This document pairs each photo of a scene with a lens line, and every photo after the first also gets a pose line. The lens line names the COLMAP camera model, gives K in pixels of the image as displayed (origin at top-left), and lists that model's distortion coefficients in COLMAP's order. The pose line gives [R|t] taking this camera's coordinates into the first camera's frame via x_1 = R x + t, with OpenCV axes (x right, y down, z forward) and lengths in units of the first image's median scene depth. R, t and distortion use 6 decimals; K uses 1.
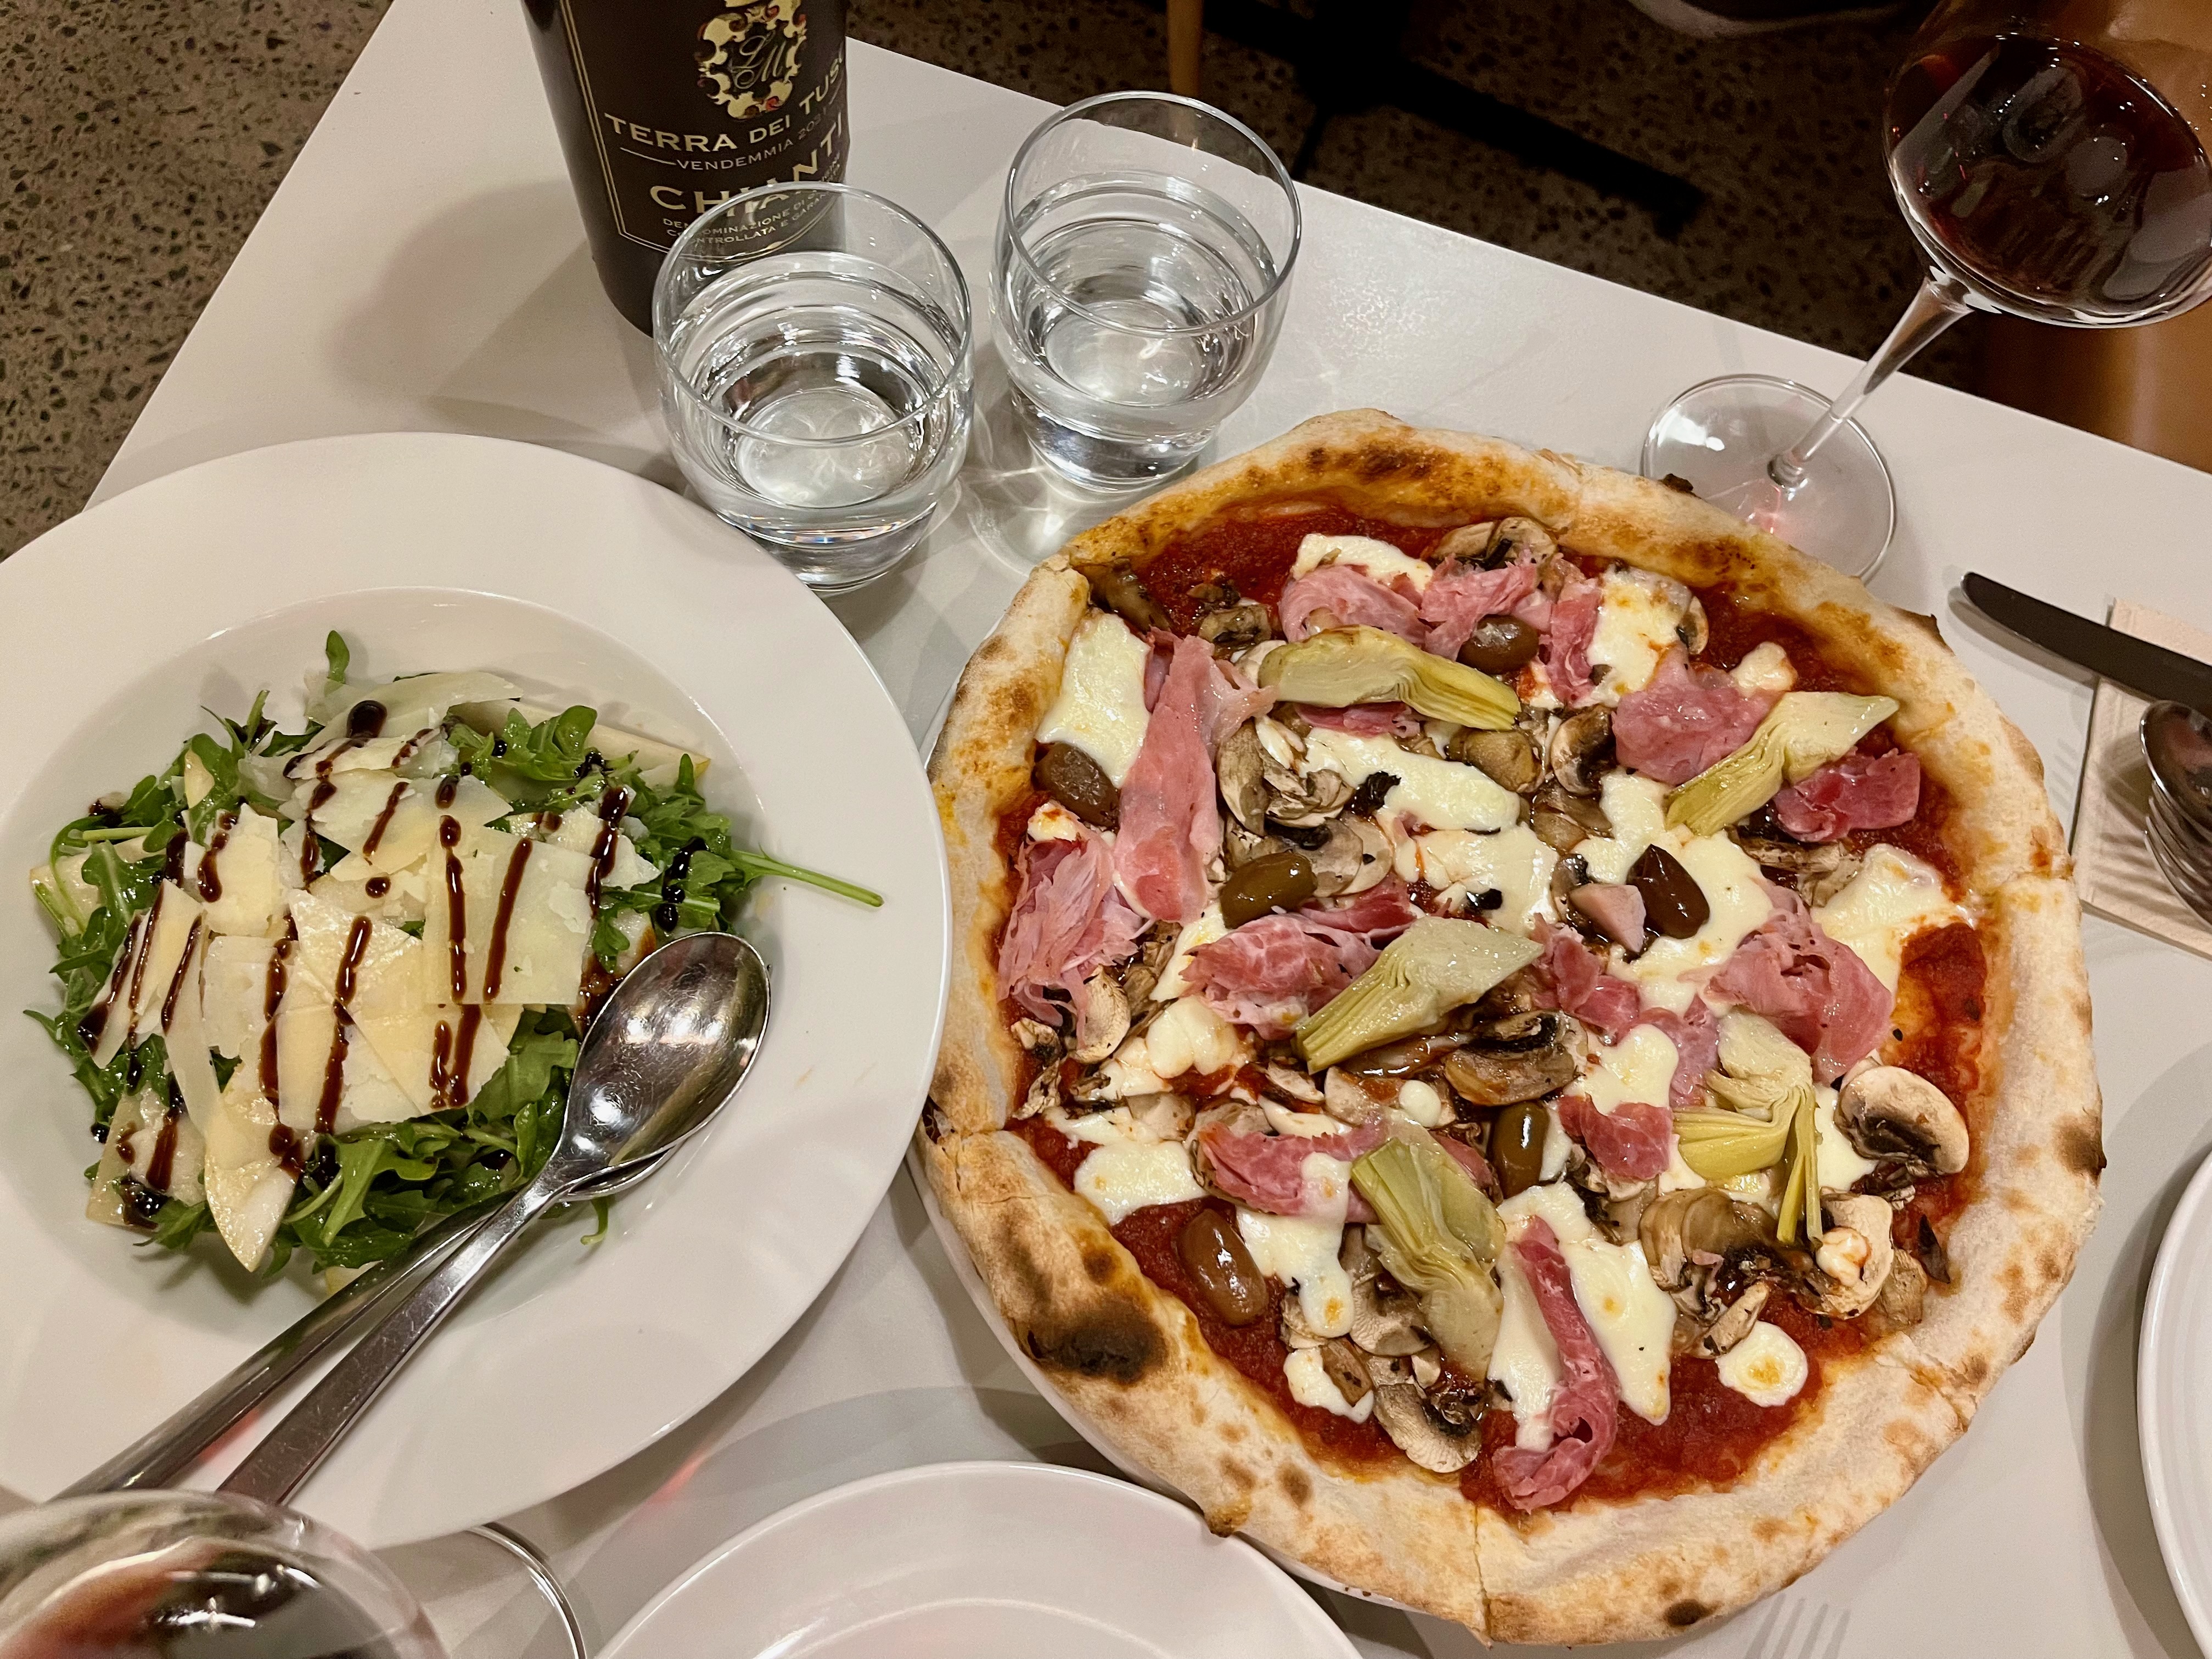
lens RADIAL K [[1696.9, 0, 1106.0], [0, 1696.9, 829.5], [0, 0, 1]] dist [0.010739, -0.004565]
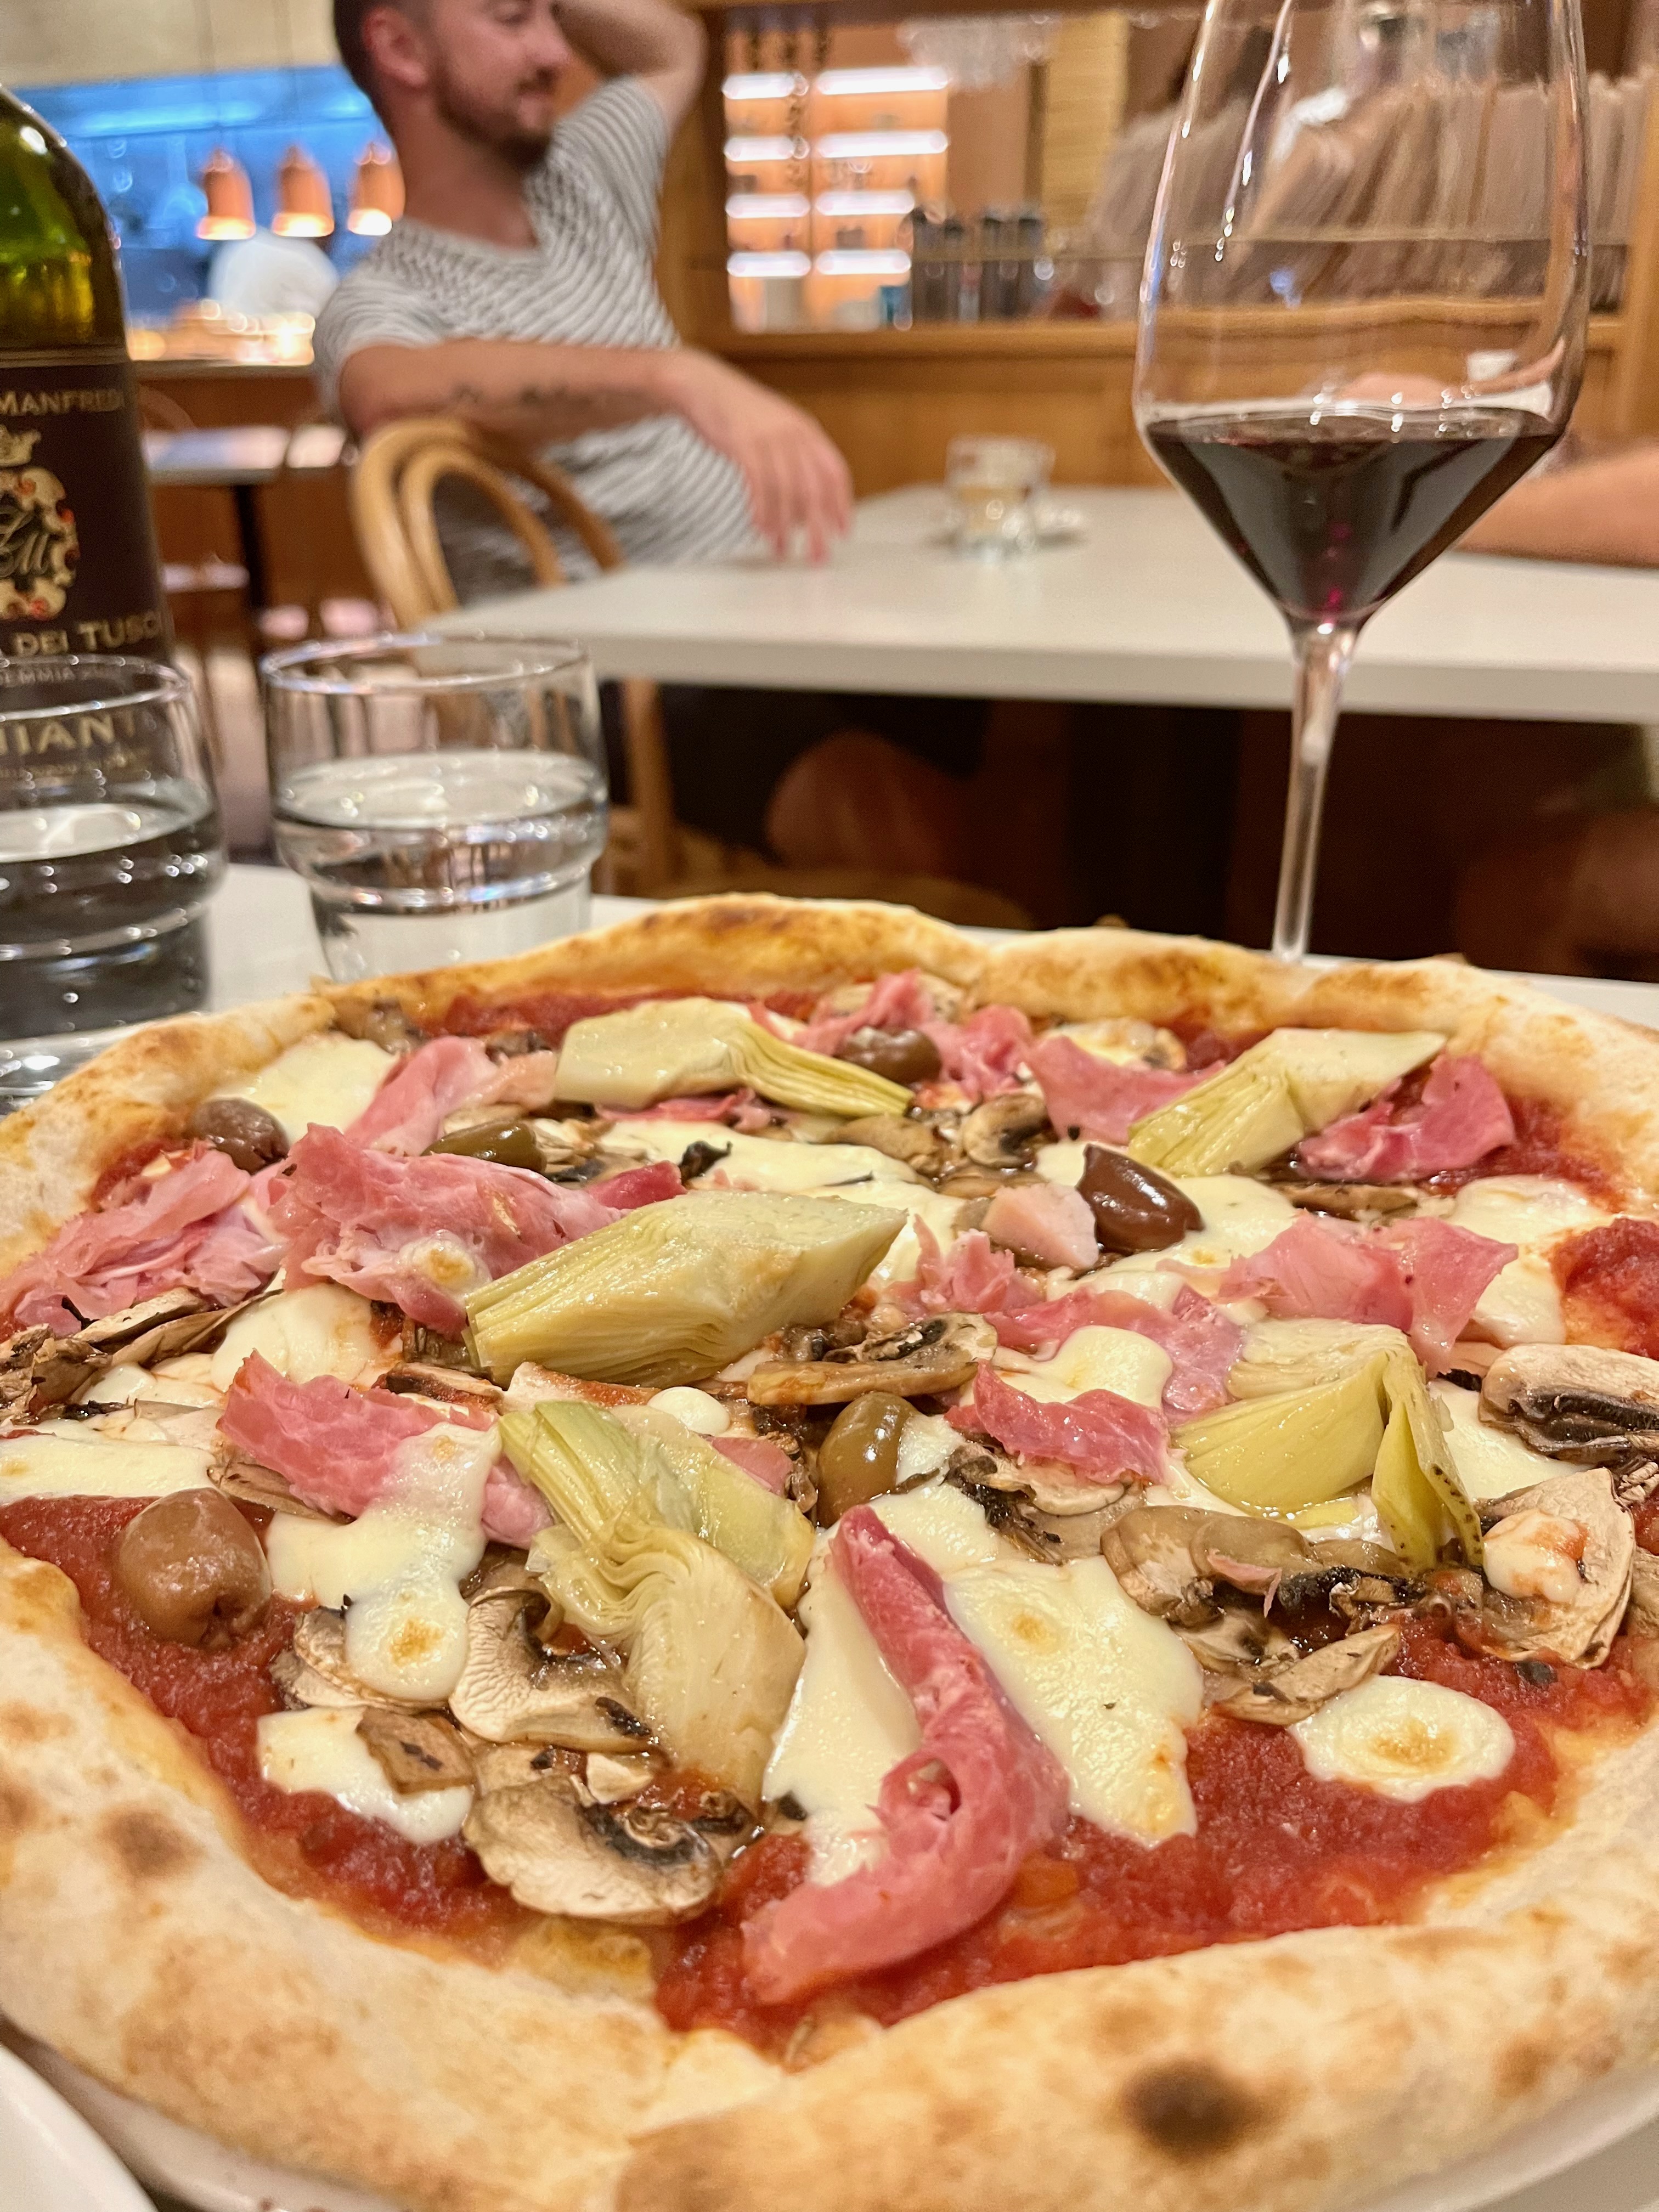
lens RADIAL K [[1696.7, 0, 829.5], [0, 1696.7, 1106.0], [0, 0, 1]] dist [0.010739, -0.004565]
pose [[0.993132, -0.107295, -0.046657, 0.273751], [0.043591, 0.709384, -0.703473, 0.491751], [0.108577, 0.696607, 0.709189, 0.555216]]
